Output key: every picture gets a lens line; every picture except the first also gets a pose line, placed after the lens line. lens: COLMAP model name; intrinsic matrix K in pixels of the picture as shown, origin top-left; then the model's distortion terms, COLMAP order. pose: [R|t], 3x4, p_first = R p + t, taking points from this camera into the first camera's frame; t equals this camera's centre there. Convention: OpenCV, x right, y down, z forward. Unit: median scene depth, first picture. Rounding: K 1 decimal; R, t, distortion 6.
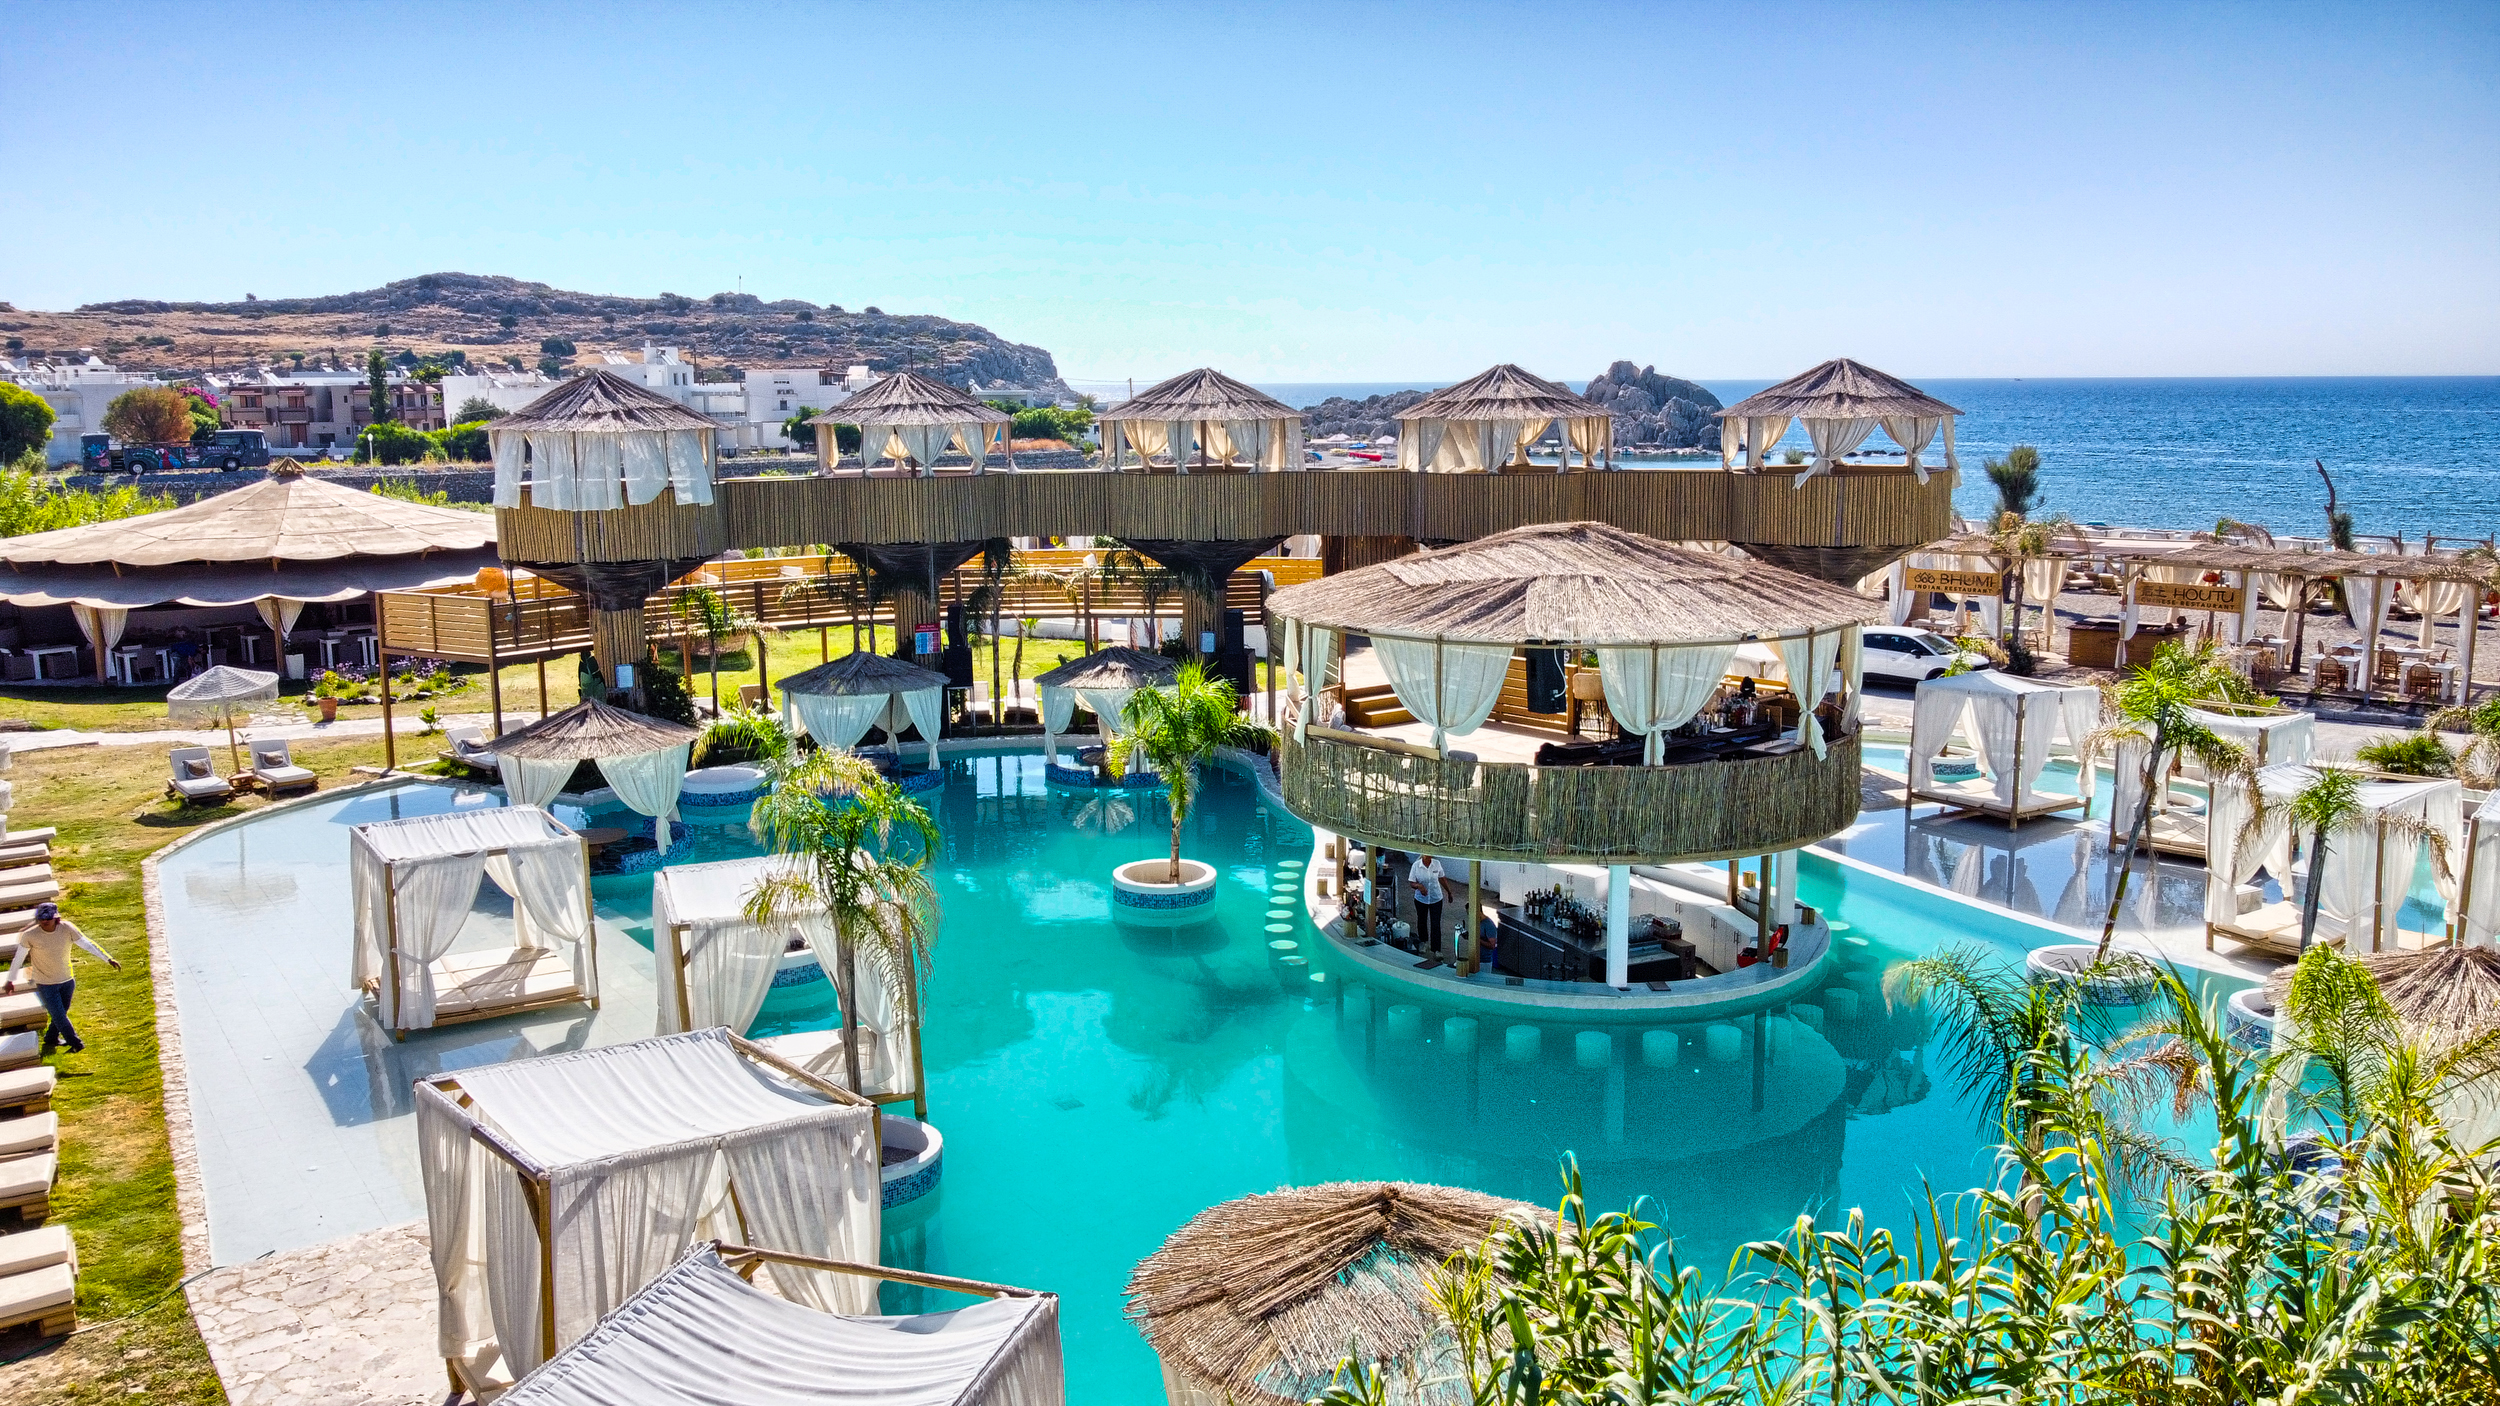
lens RADIAL K [[1916.7, 0, 1246.8], [0, 1916.7, 691.1], [0, 0, 1]] dist [-0.009883, -0.000840]
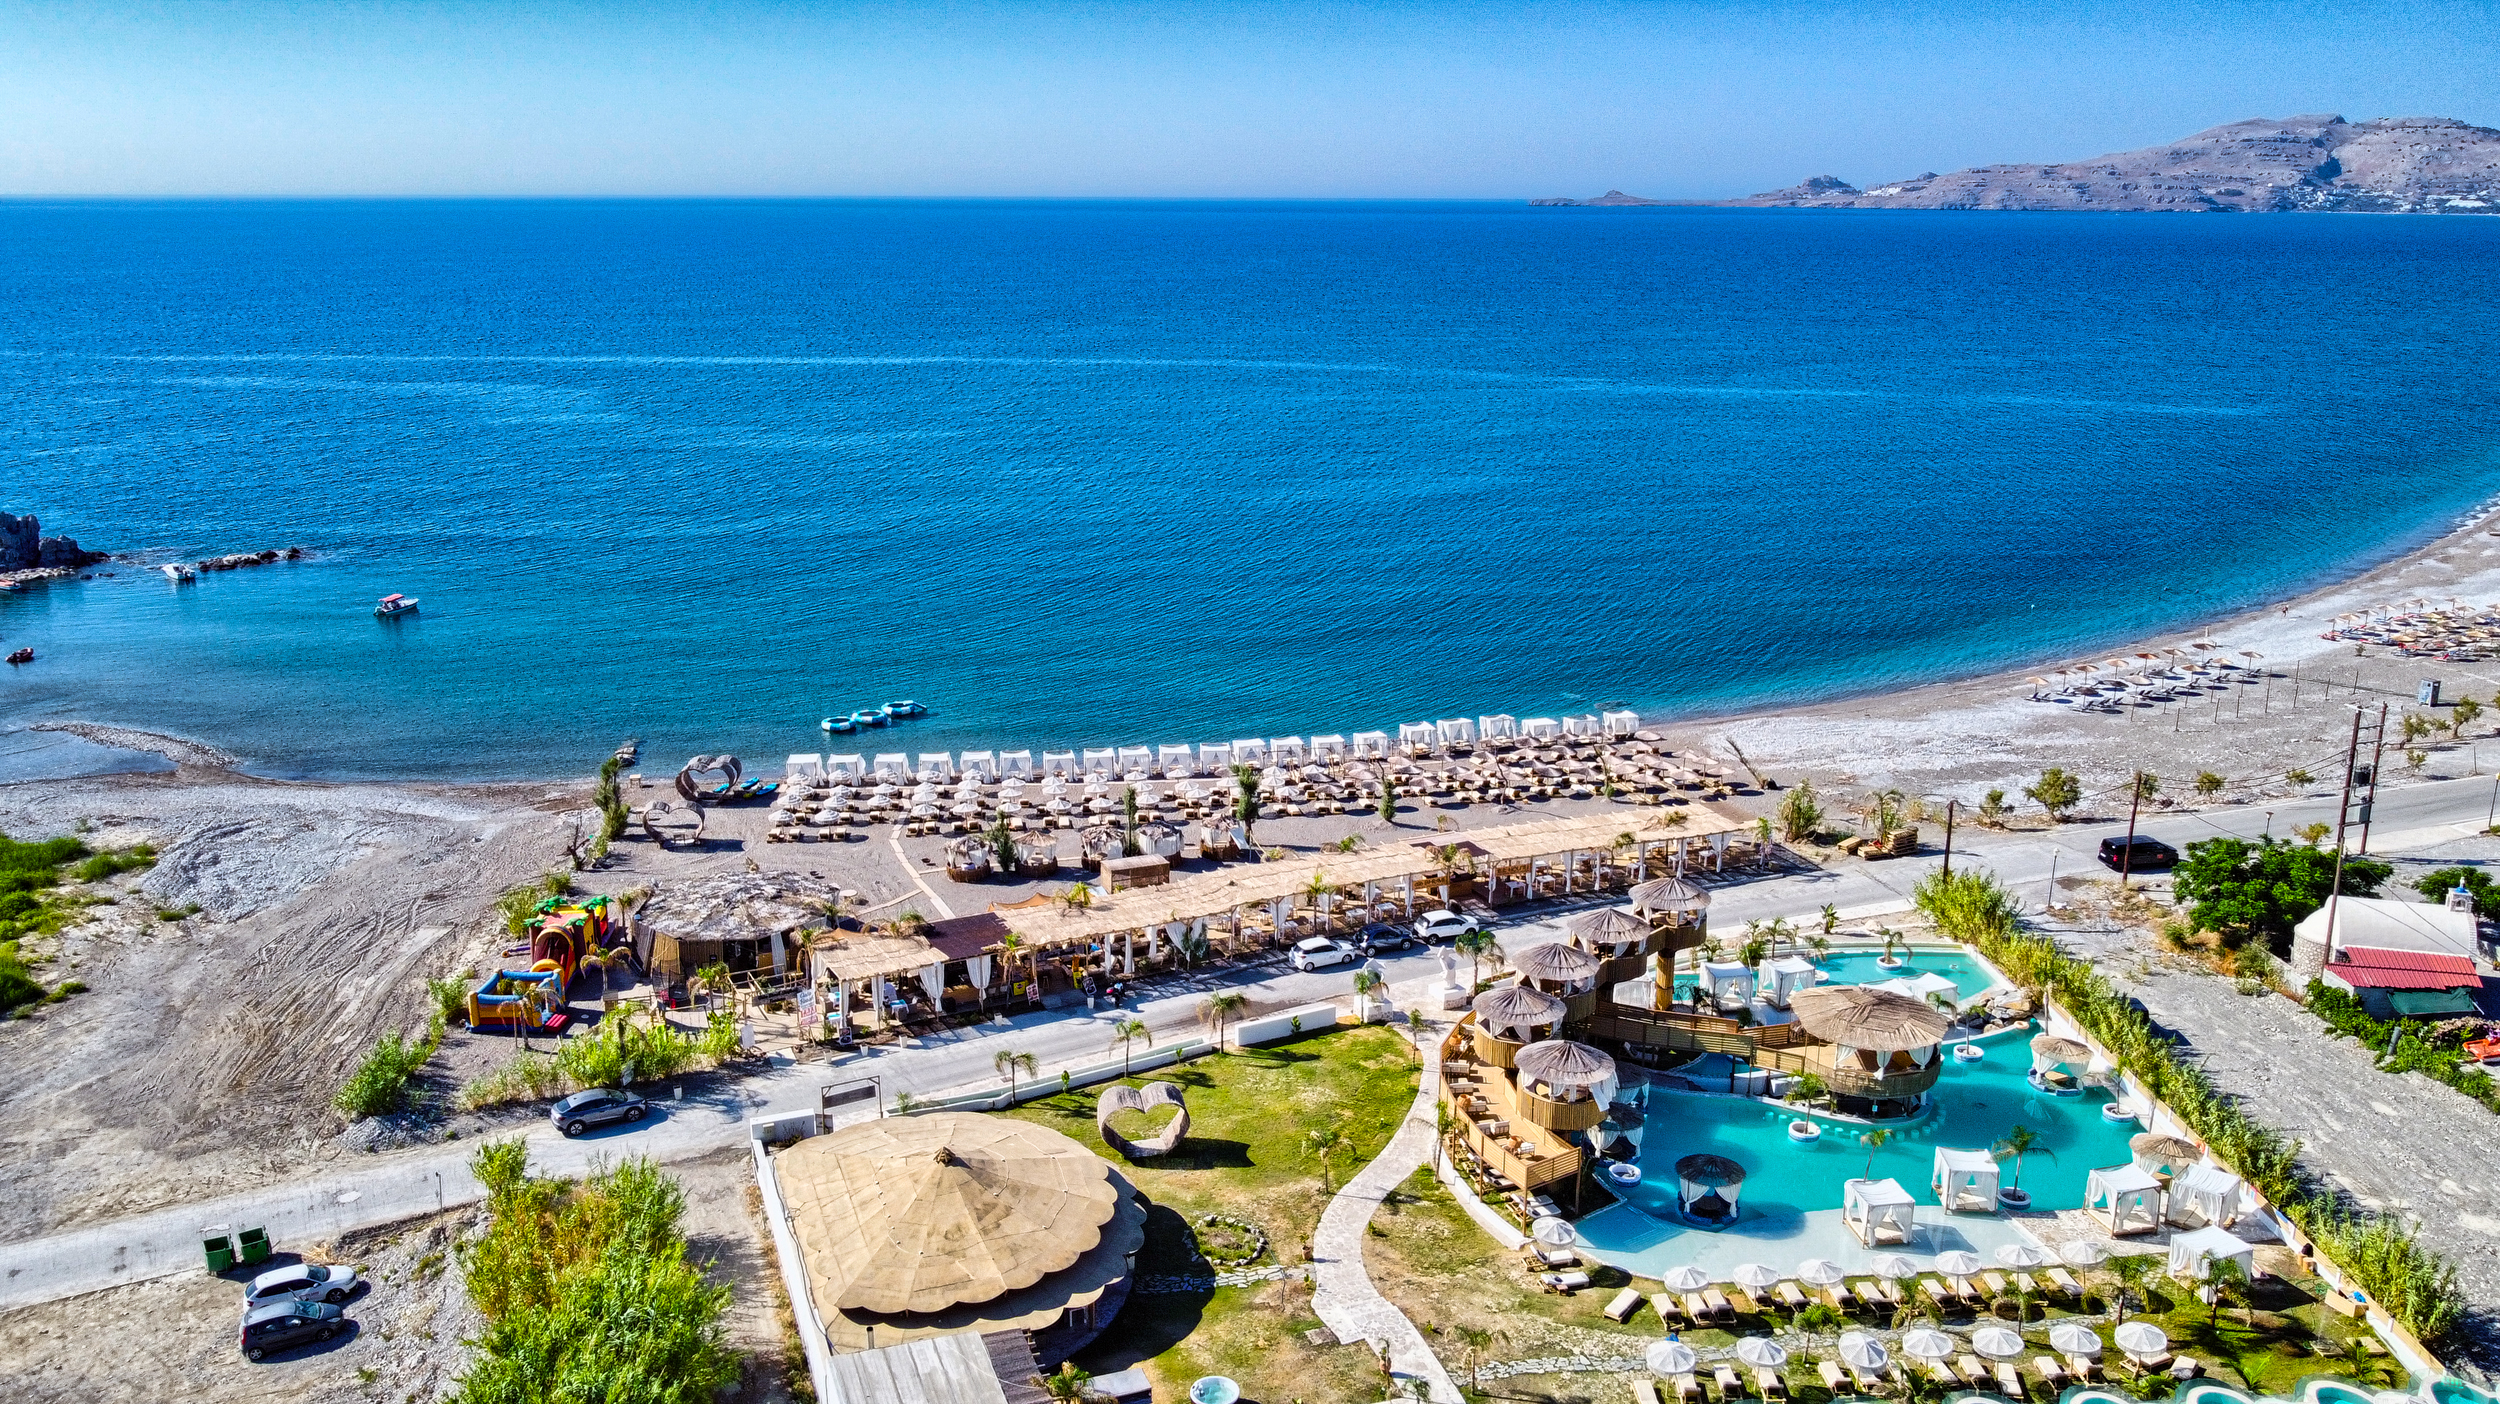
lens RADIAL K [[1914.2, 0, 1244.8], [0, 1914.2, 697.9], [0, 0, 1]] dist [-0.010682, -0.001369]
pose [[0.434419, -0.221913, 0.872946, -2.275844], [0.137314, 0.974163, 0.179309, -0.972151], [-0.890183, 0.041973, 0.453666, 0.215557]]
